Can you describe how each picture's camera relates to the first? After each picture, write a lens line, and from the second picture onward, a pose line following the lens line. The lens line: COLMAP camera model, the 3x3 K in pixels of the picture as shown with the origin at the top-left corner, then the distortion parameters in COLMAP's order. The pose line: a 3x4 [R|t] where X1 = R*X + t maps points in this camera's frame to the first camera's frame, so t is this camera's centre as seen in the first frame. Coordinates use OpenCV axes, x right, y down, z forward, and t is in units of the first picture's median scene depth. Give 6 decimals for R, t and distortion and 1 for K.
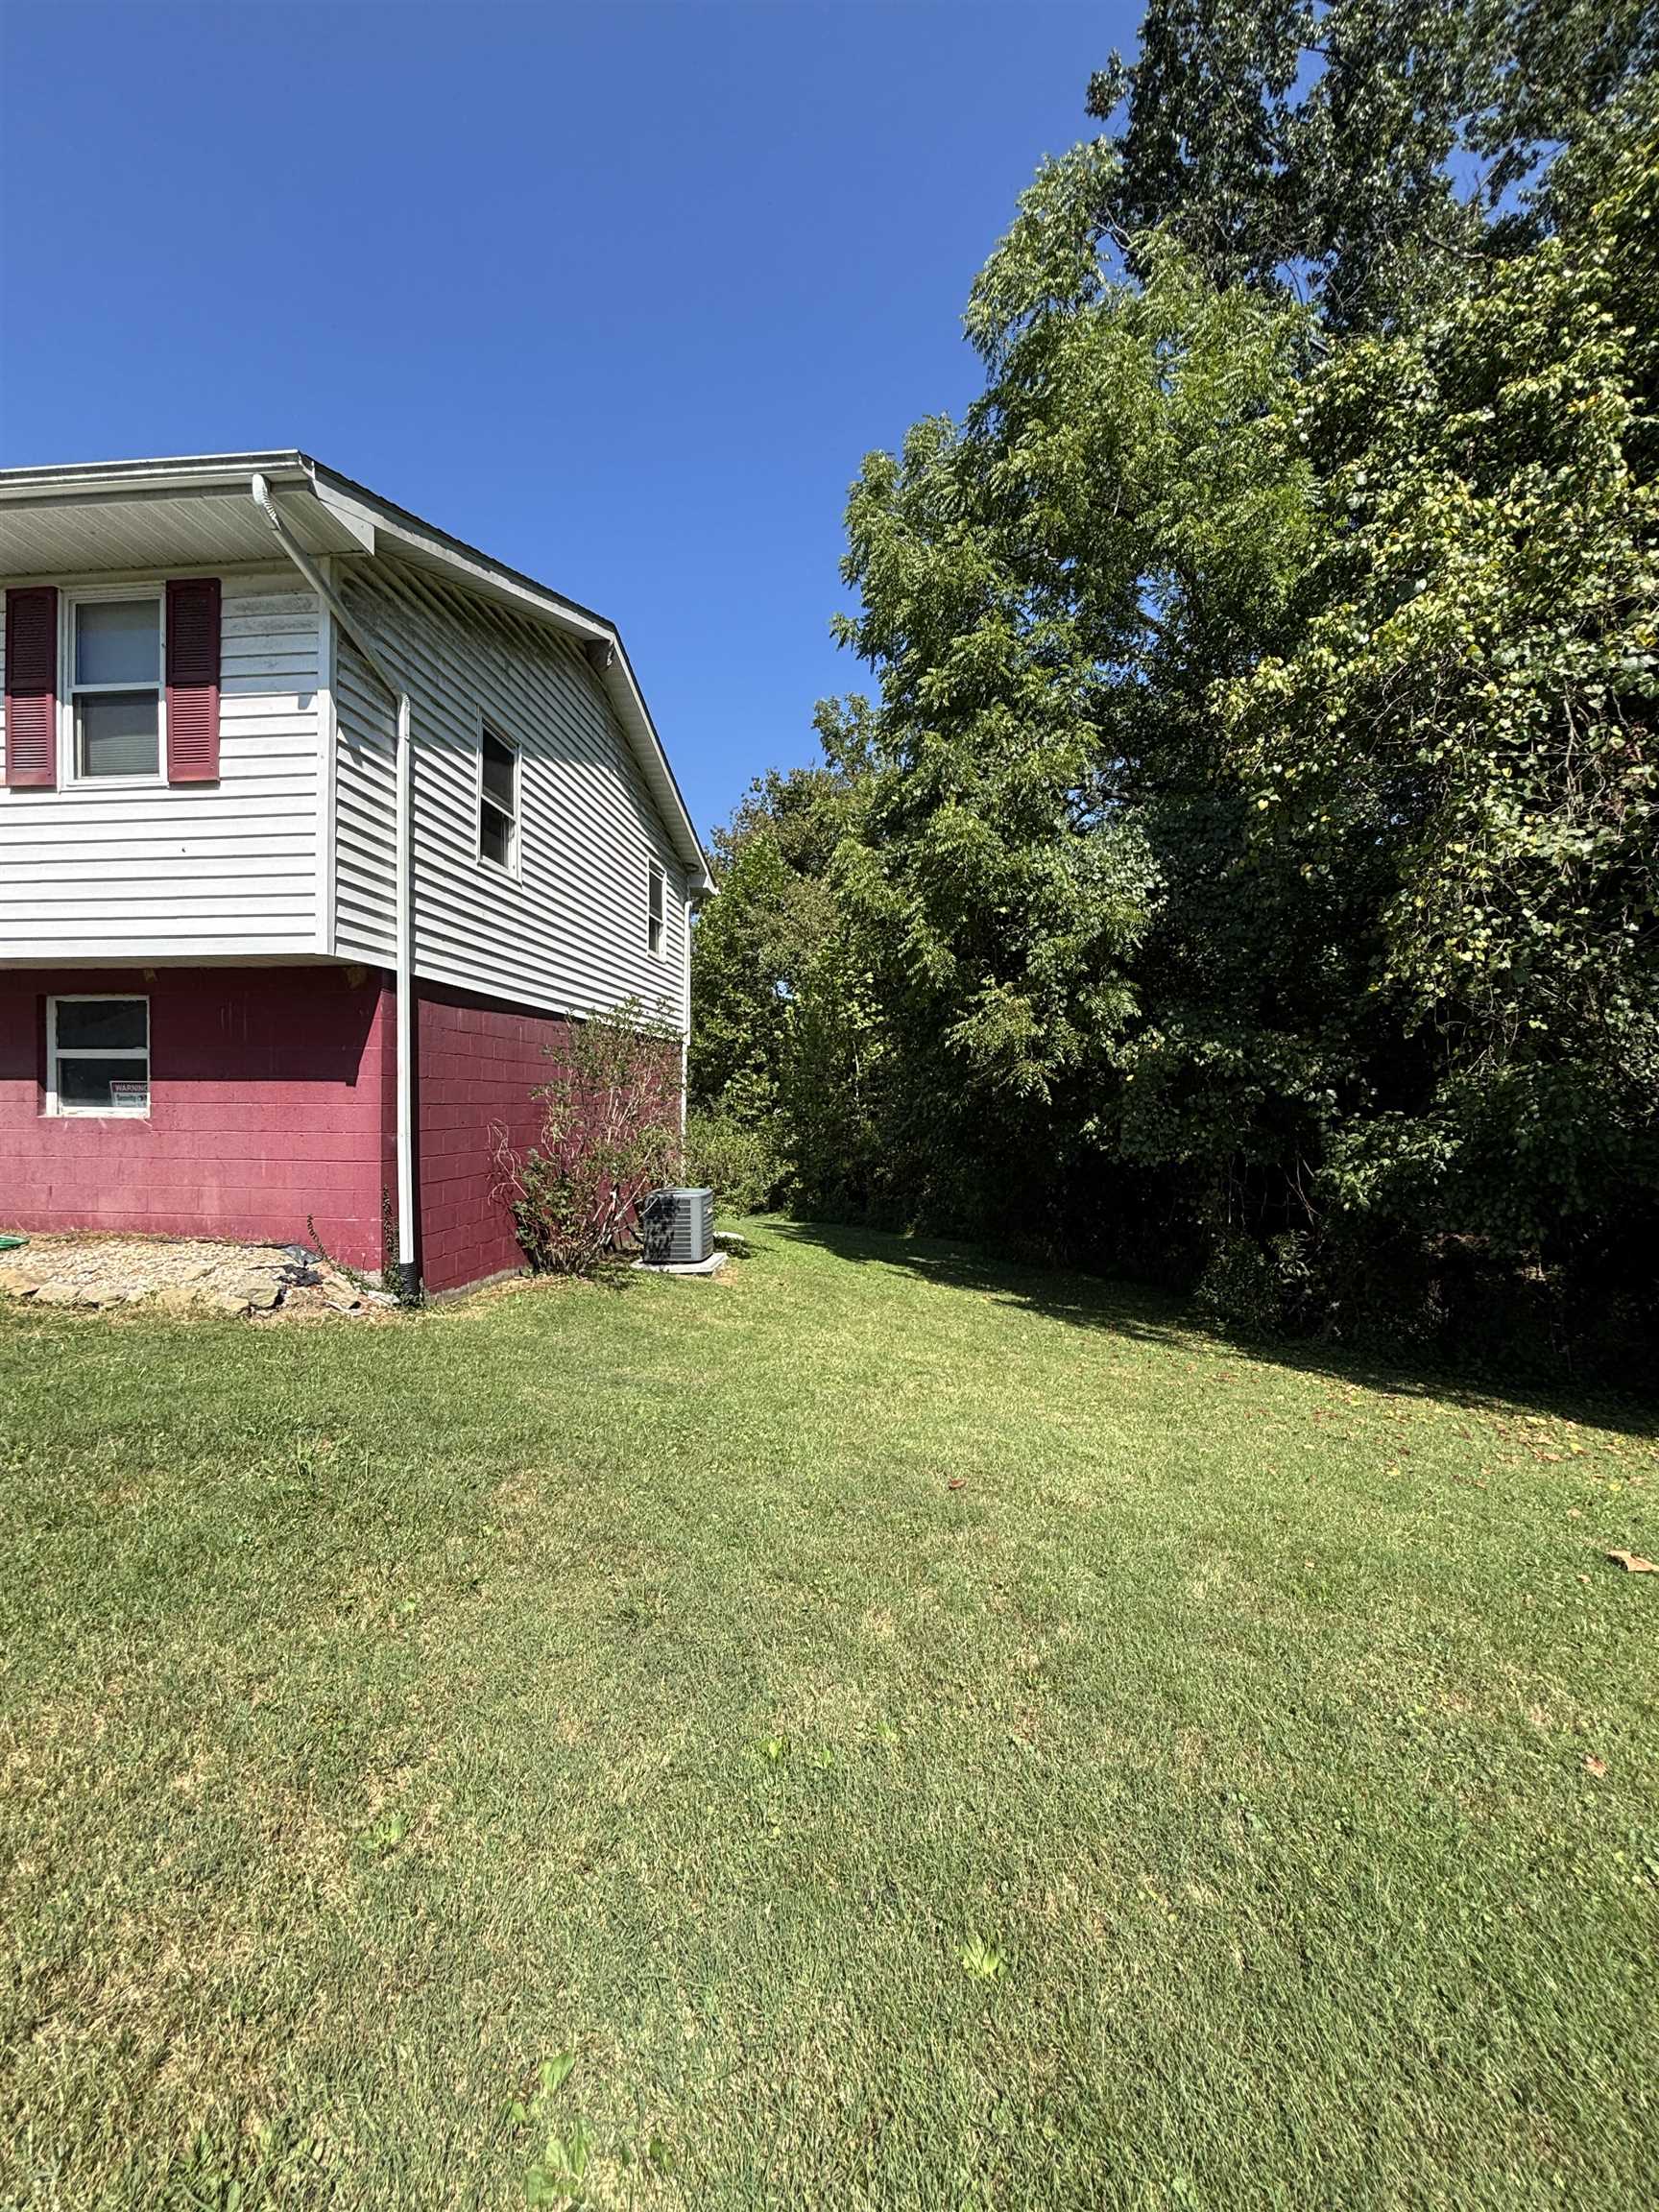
lens RADIAL K [[889.7, 0, 835.7], [0, 889.7, 1106.6], [0, 0, 1]] dist [0.000533, 0.000420]
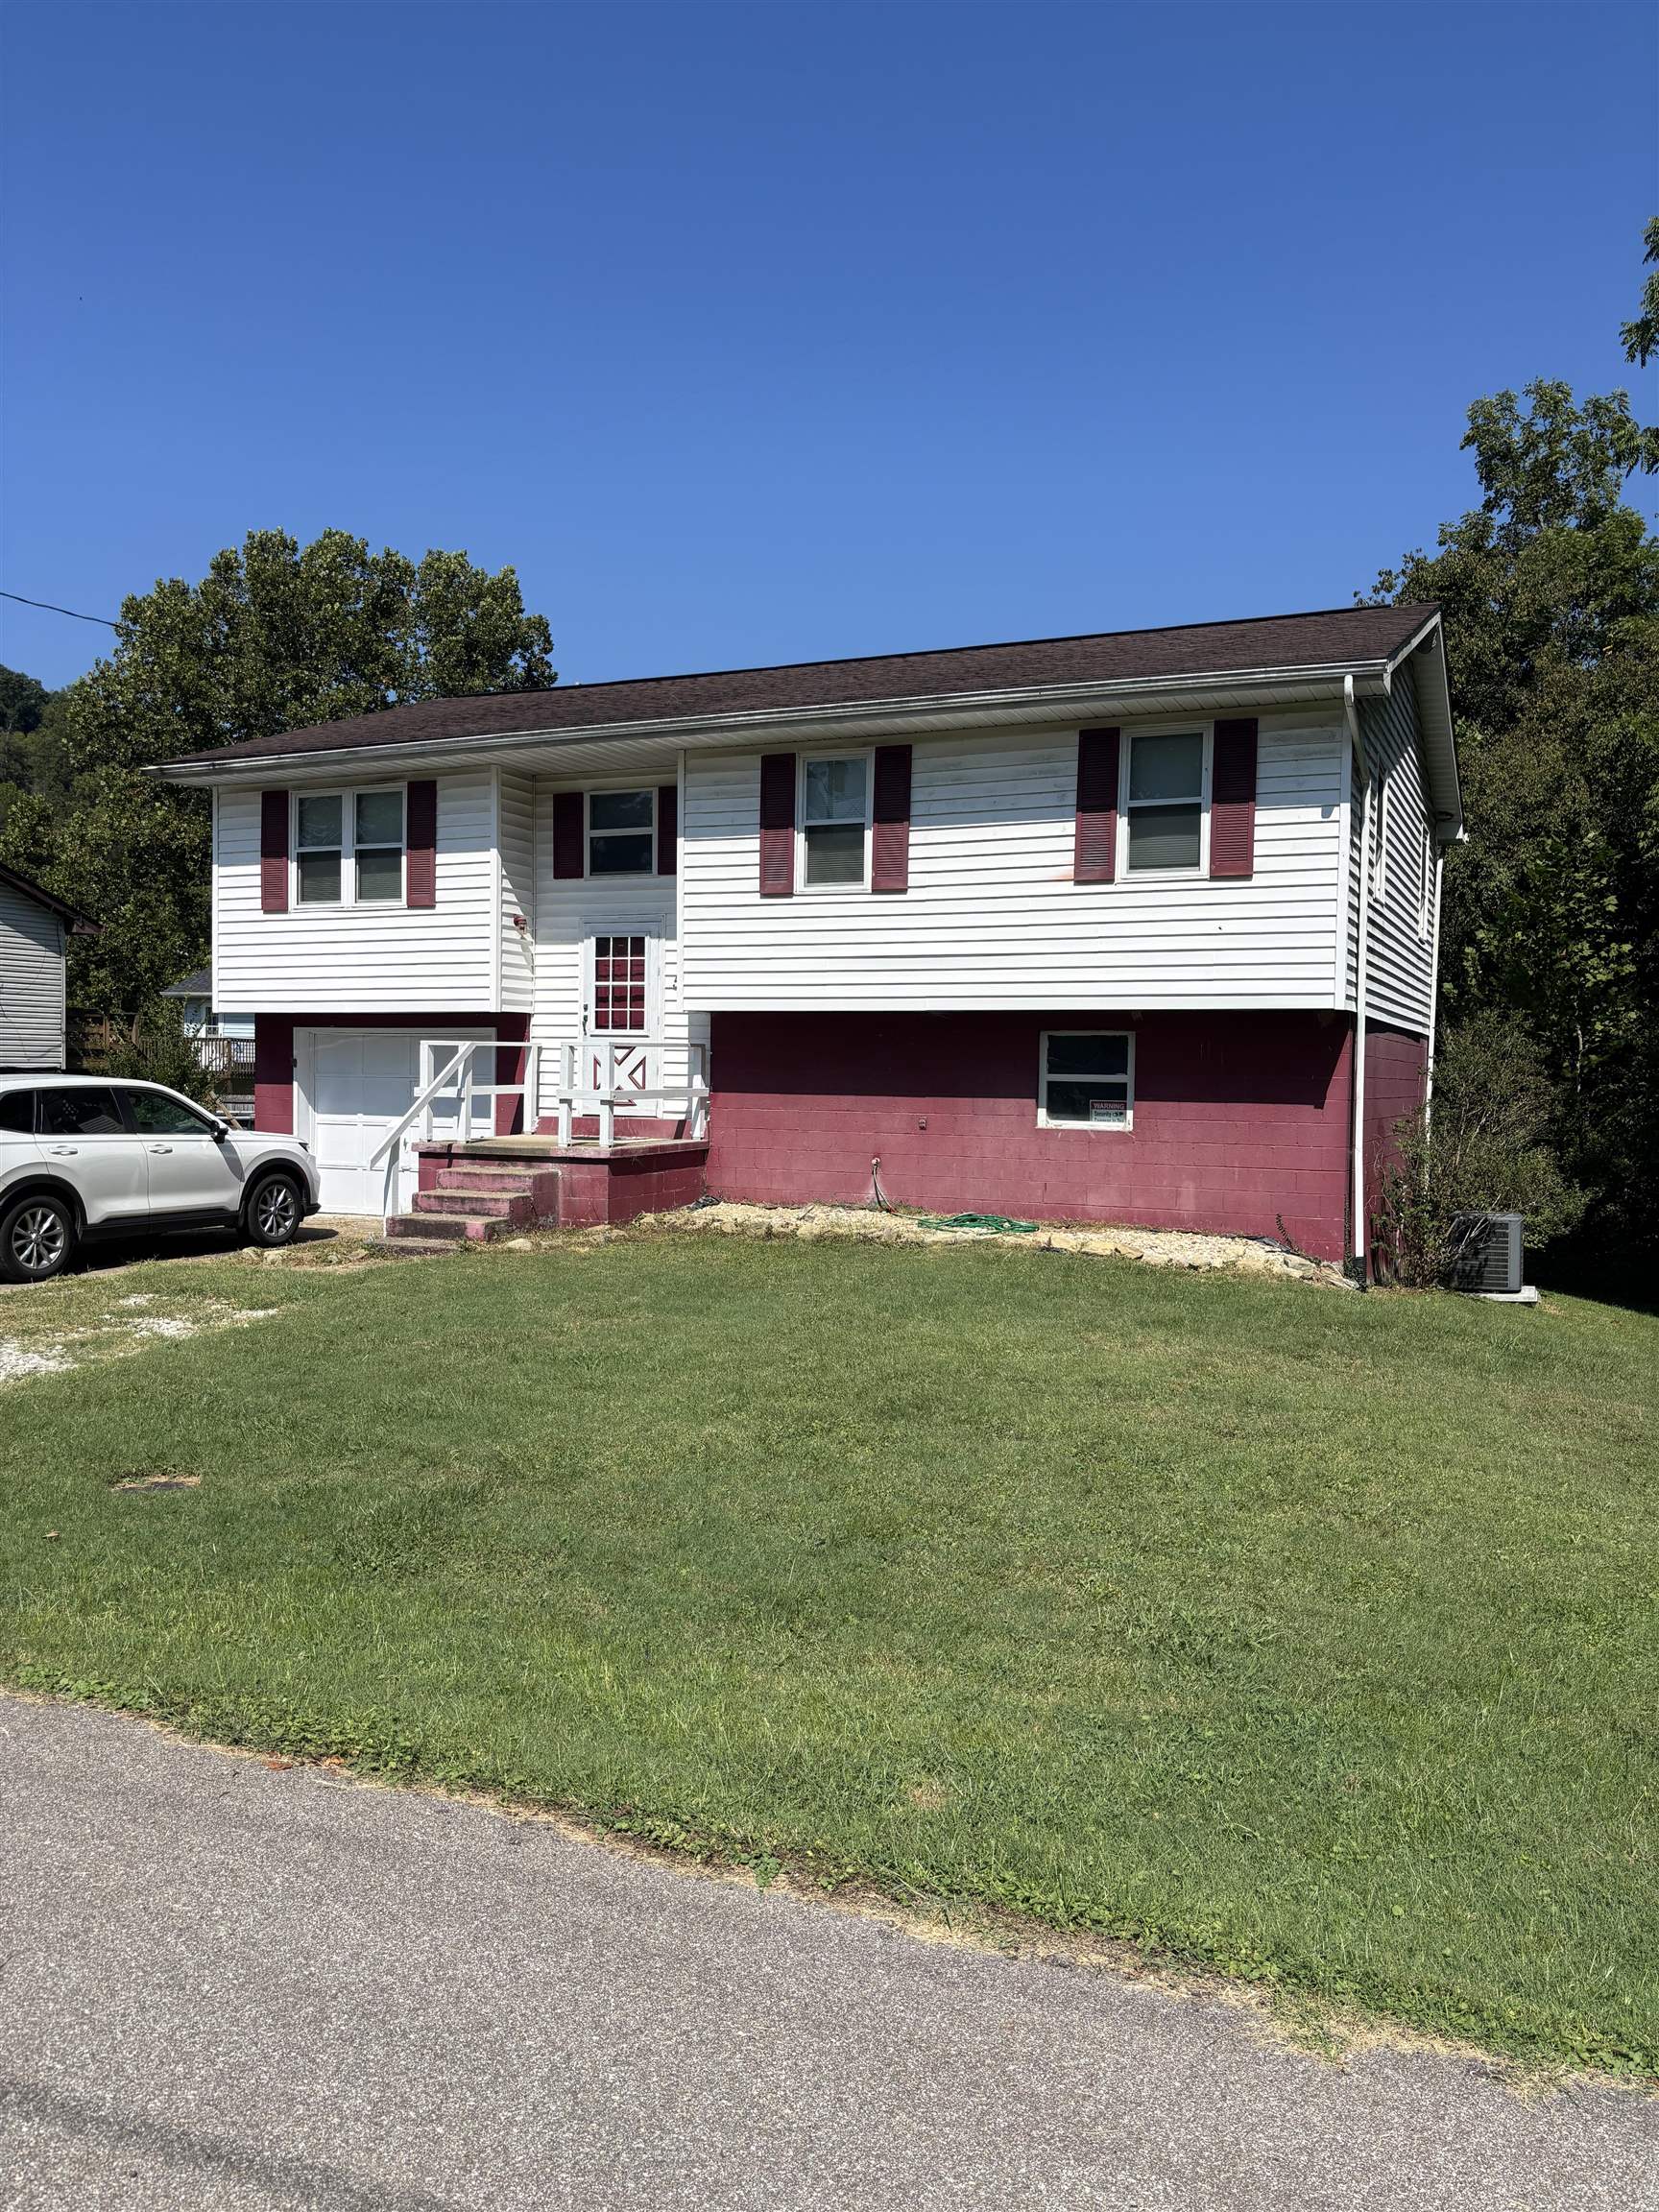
lens RADIAL K [[1661.9, 0, 829.5], [0, 1661.9, 1106.0], [0, 0, 1]] dist [0.024846, -0.024772]
pose [[0.945282, 0.015673, -0.325877, -0.436325], [-0.011699, 0.999831, 0.014150, -0.050424], [0.326044, -0.009563, 0.945306, -1.359796]]
